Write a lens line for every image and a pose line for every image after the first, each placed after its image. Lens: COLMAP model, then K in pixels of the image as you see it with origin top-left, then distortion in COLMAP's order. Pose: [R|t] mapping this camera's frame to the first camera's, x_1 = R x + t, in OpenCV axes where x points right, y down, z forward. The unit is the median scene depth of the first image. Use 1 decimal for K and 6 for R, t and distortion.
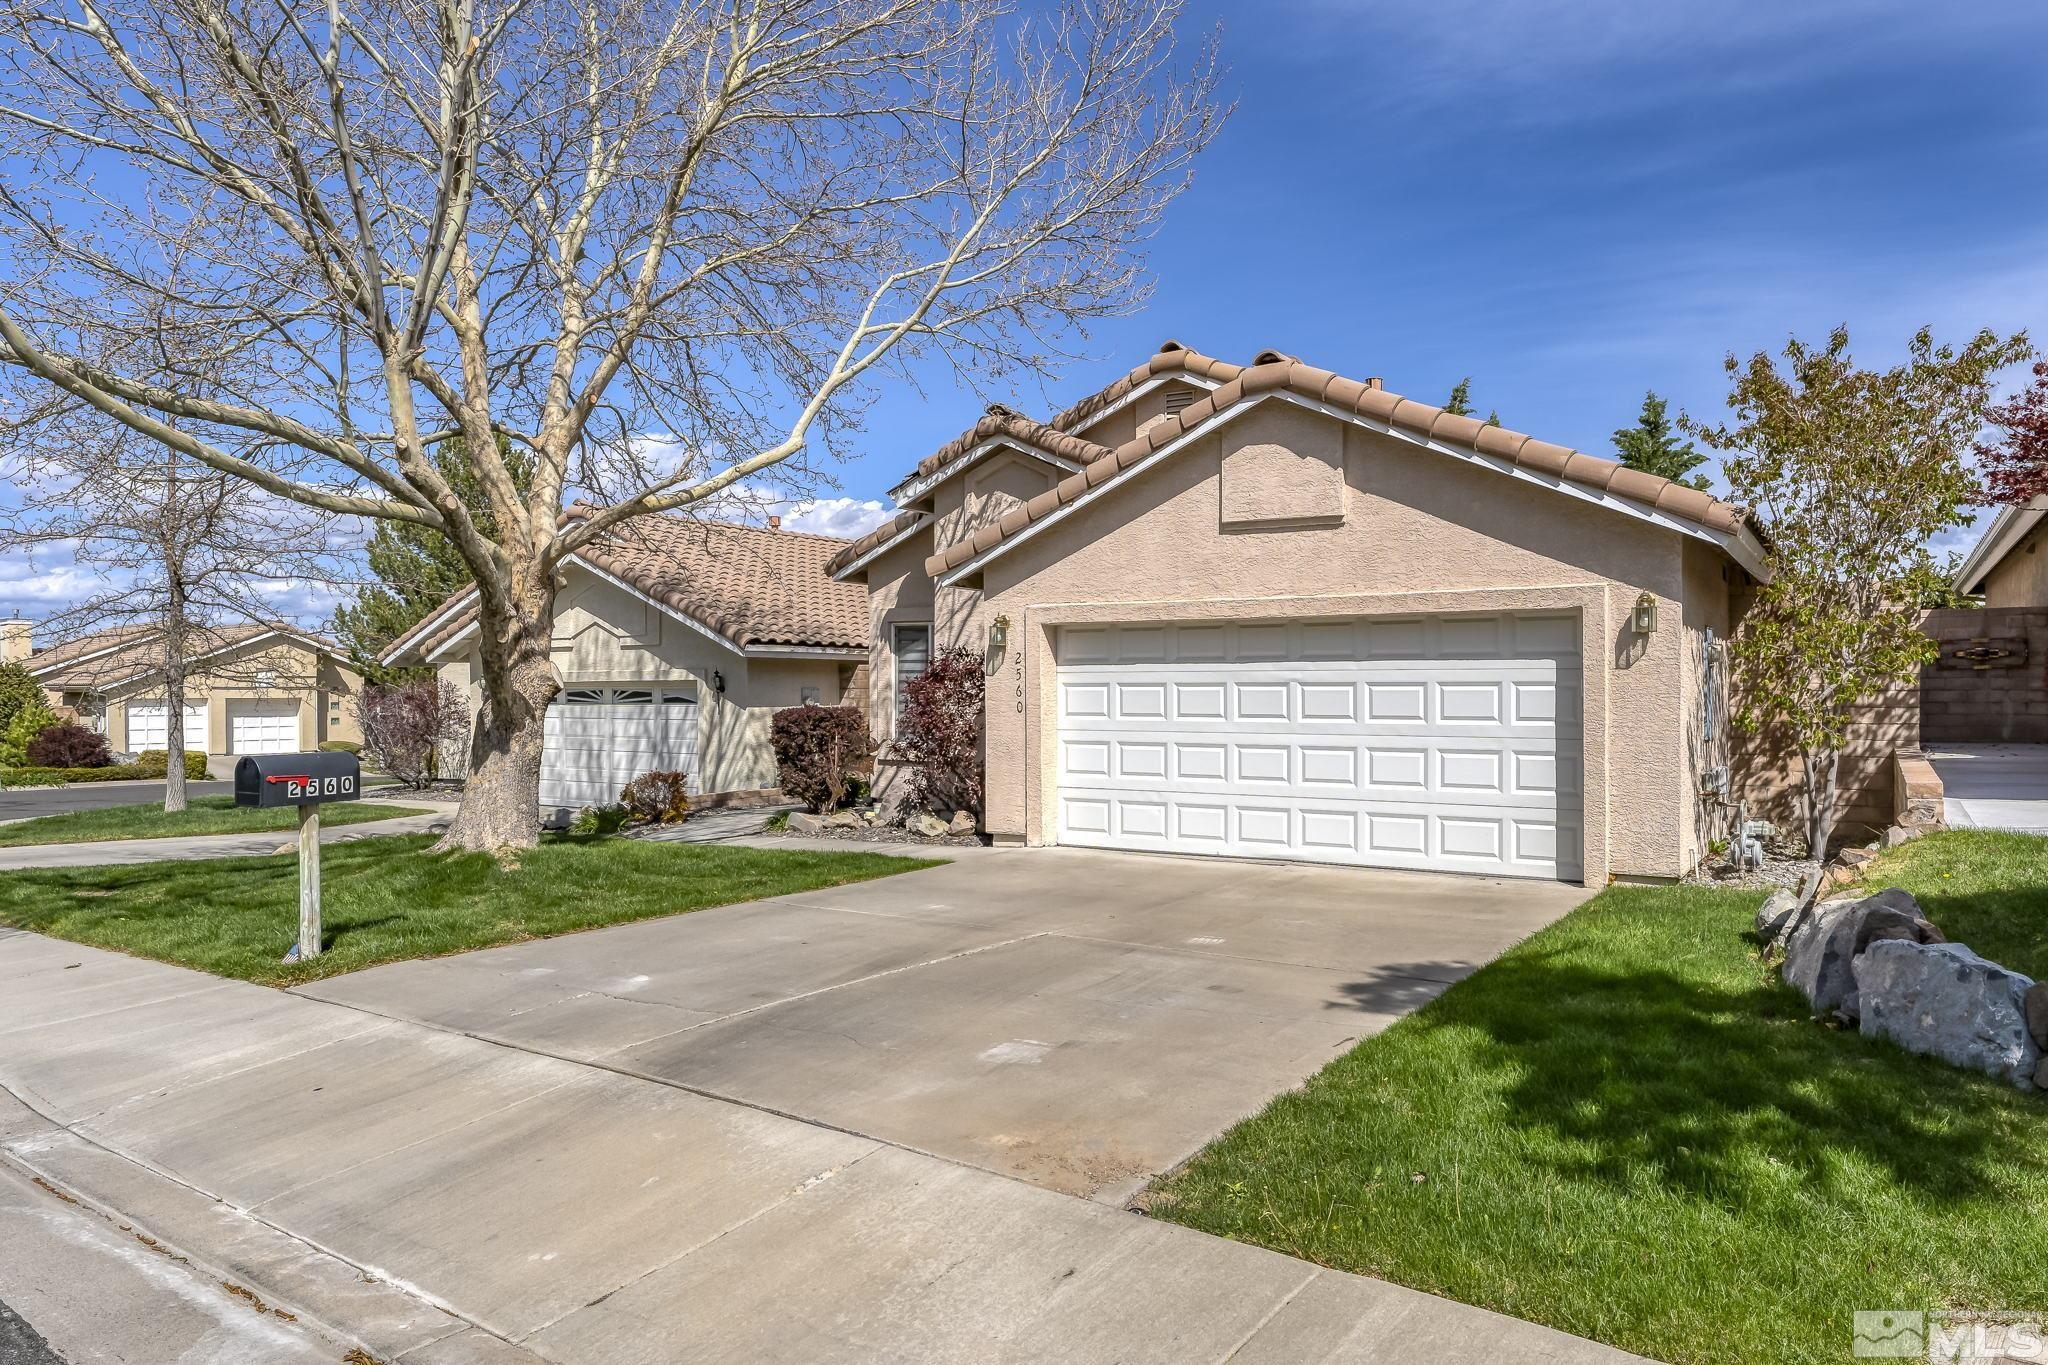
lens RADIAL K [[1244.8, 0, 1079.1], [0, 1244.8, 677.7], [0, 0, 1]] dist [-0.000004, -0.000226]
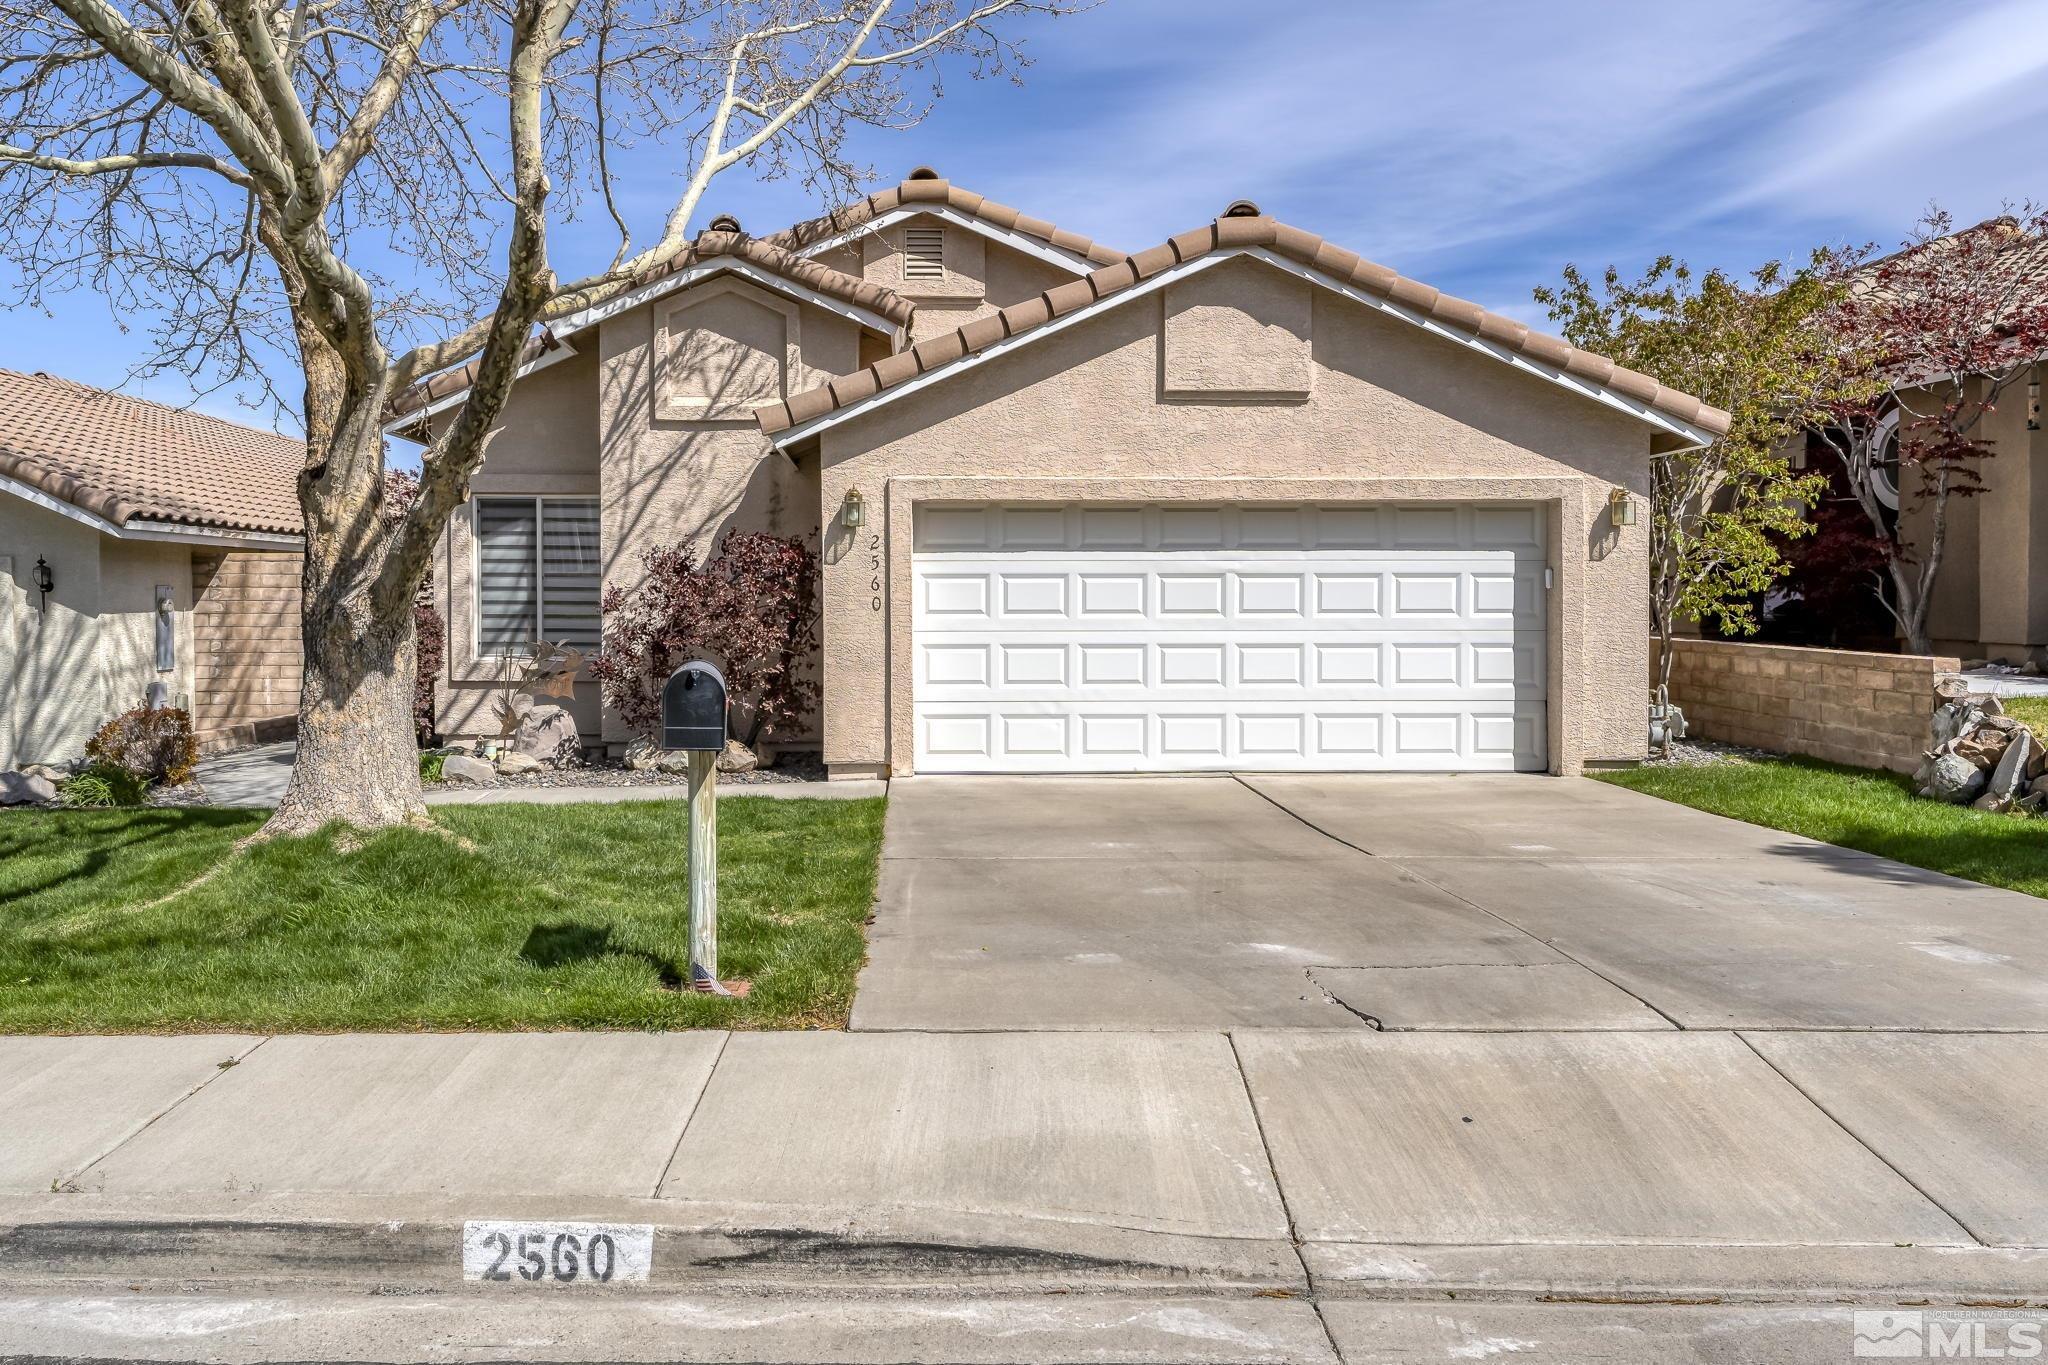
lens RADIAL K [[1489.2, 0, 863.3], [0, 1489.2, 593.7], [0, 0, 1]] dist [0.001683, -0.000433]
pose [[0.872163, -0.000081, 0.489215, -0.590579], [-0.003572, 0.999972, 0.006534, 0.012234], [-0.489202, -0.007446, 0.872139, 0.192095]]
